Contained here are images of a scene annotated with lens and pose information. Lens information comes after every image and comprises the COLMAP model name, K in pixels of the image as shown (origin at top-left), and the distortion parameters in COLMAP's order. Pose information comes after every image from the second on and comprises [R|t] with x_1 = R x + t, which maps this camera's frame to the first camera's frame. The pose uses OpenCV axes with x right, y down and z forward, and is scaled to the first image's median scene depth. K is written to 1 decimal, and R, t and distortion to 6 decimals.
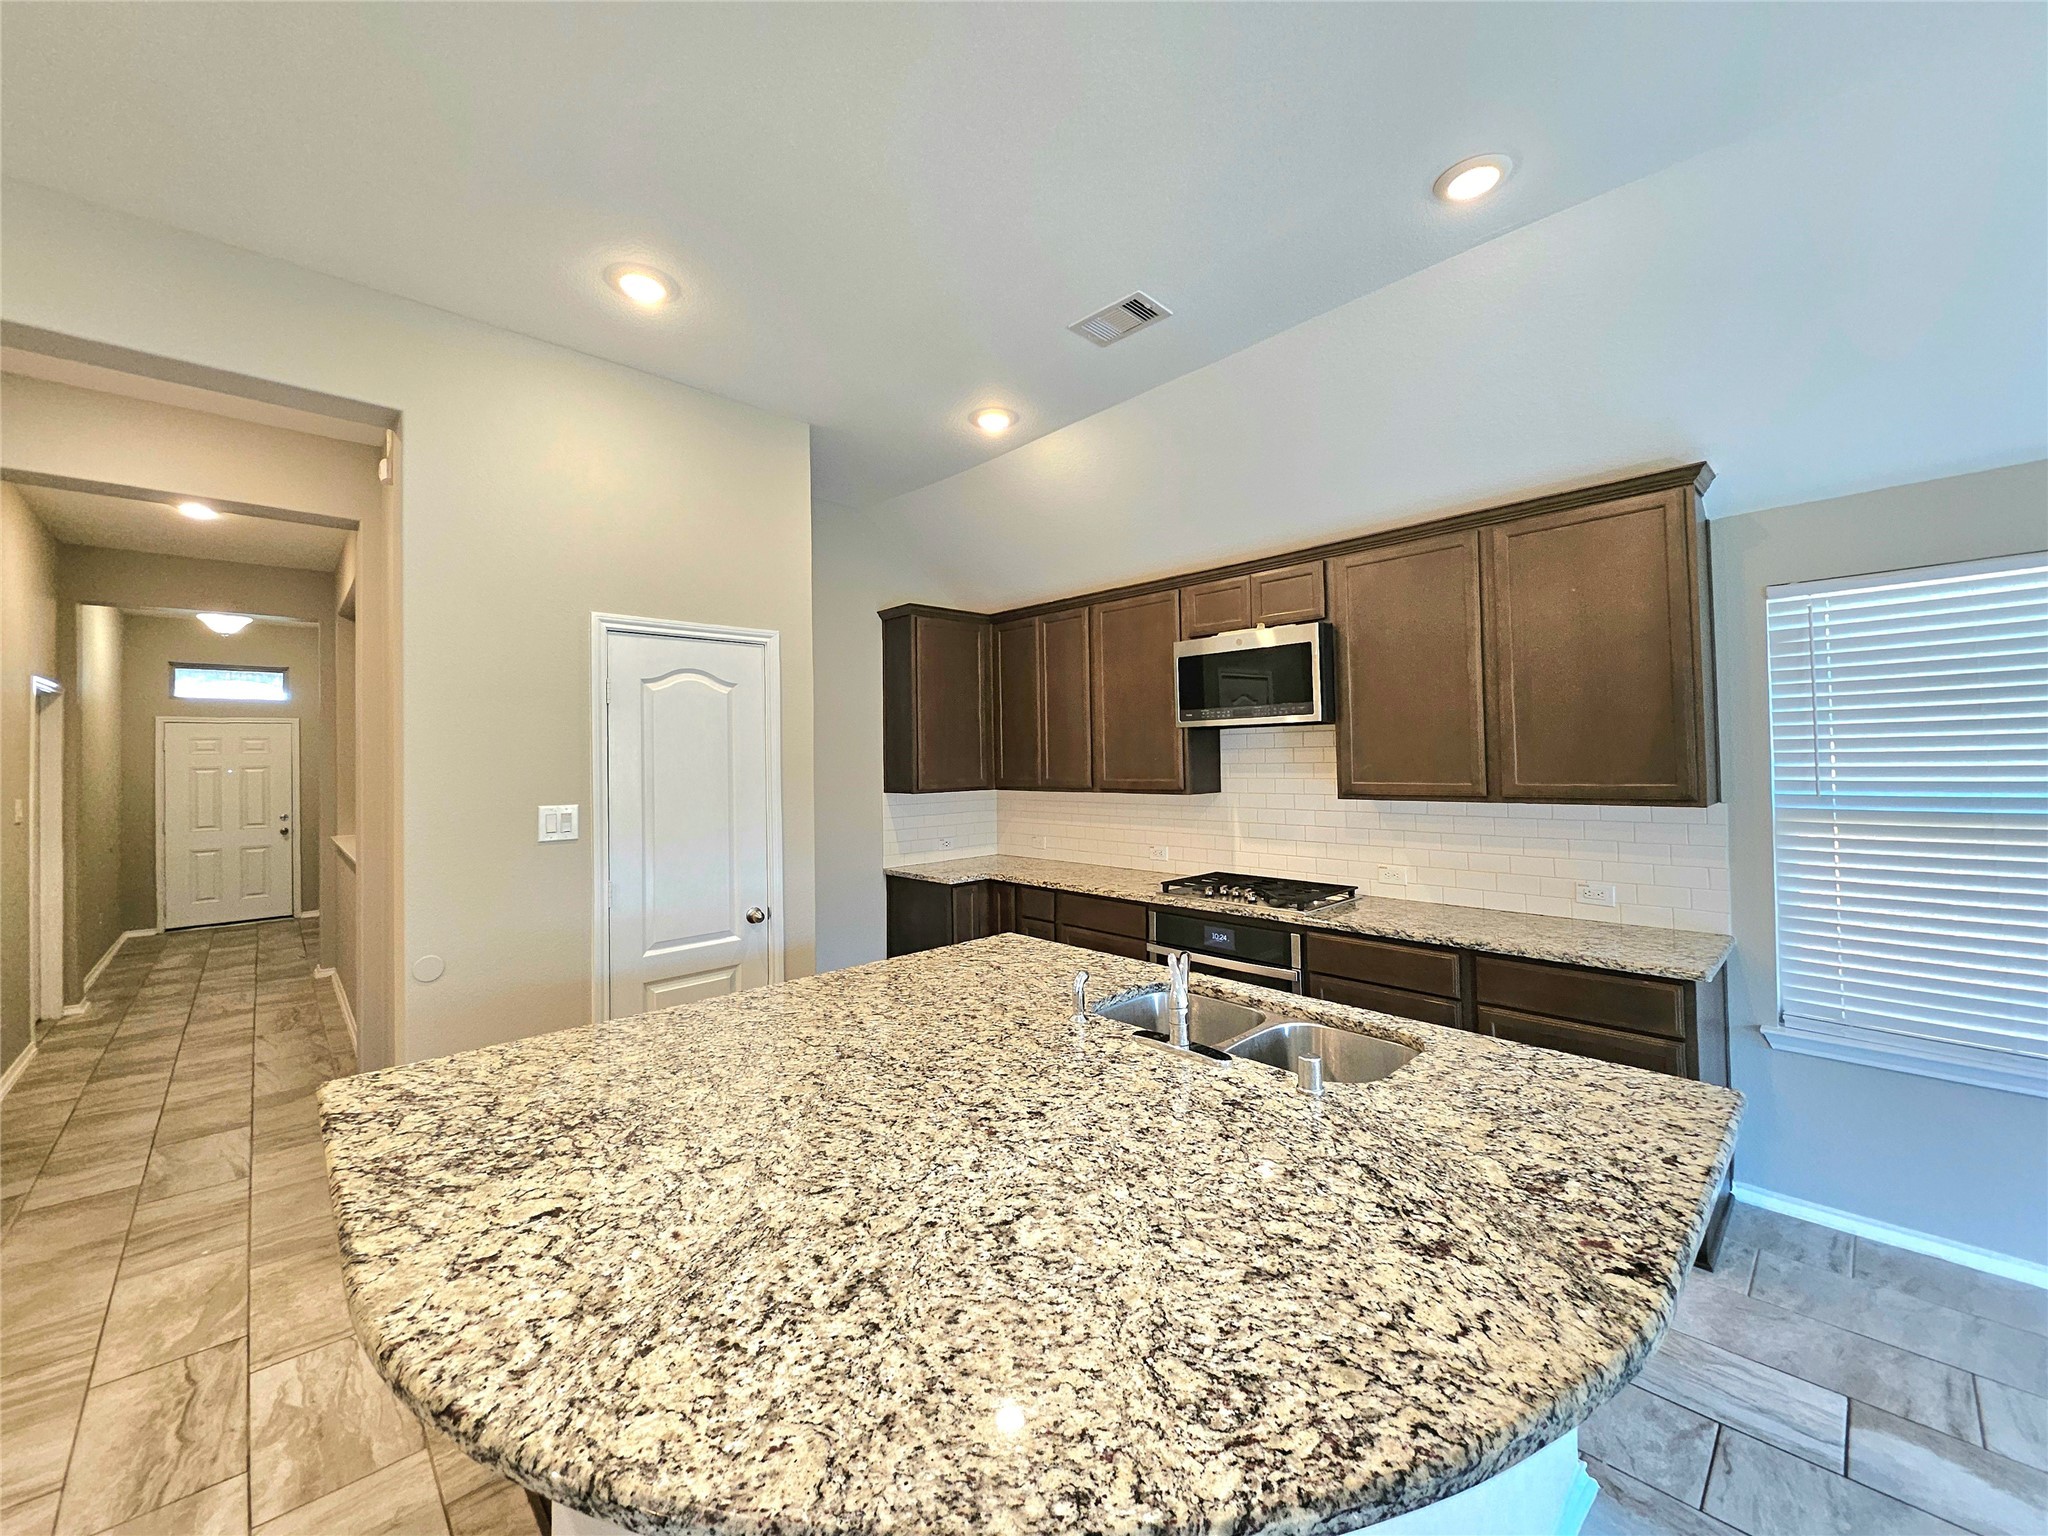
lens RADIAL K [[807.7, 0, 1039.4], [0, 807.7, 751.0], [0, 0, 1]] dist [-0.002055, -0.000169]
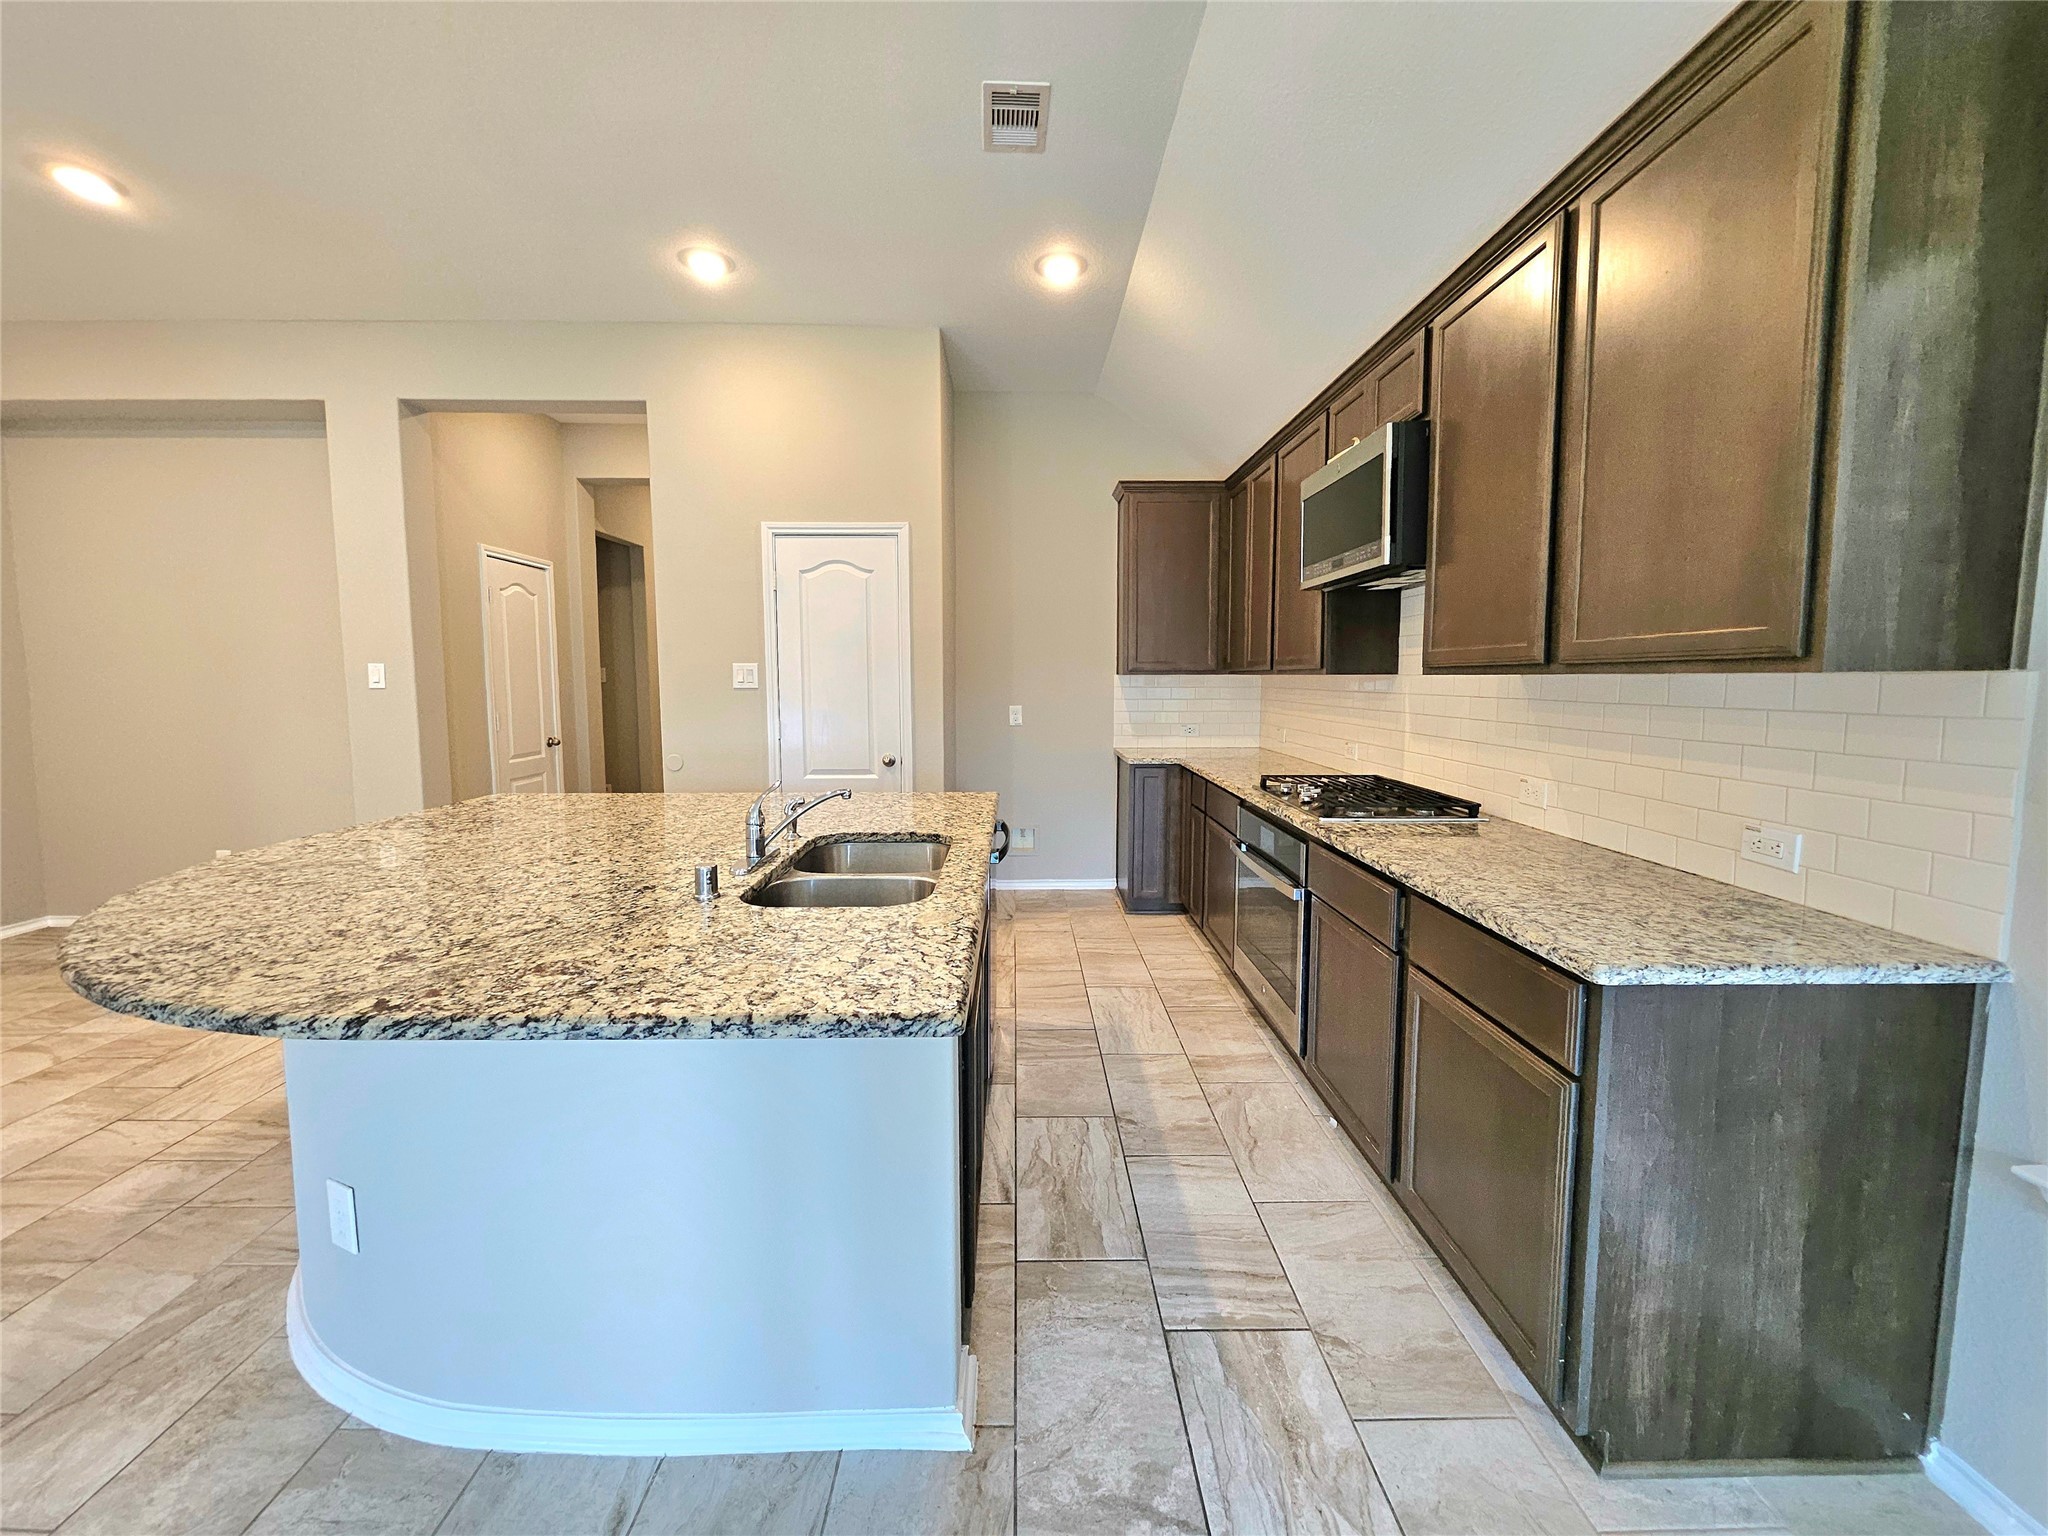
lens RADIAL K [[807.7, 0, 1033.4], [0, 807.7, 755.2], [0, 0, 1]] dist [-0.002055, -0.000169]
pose [[0.729213, 0.082003, -0.679355, 0.761371], [-0.004907, 0.993395, 0.114642, 0.062308], [0.684269, -0.080265, 0.724799, 0.301511]]
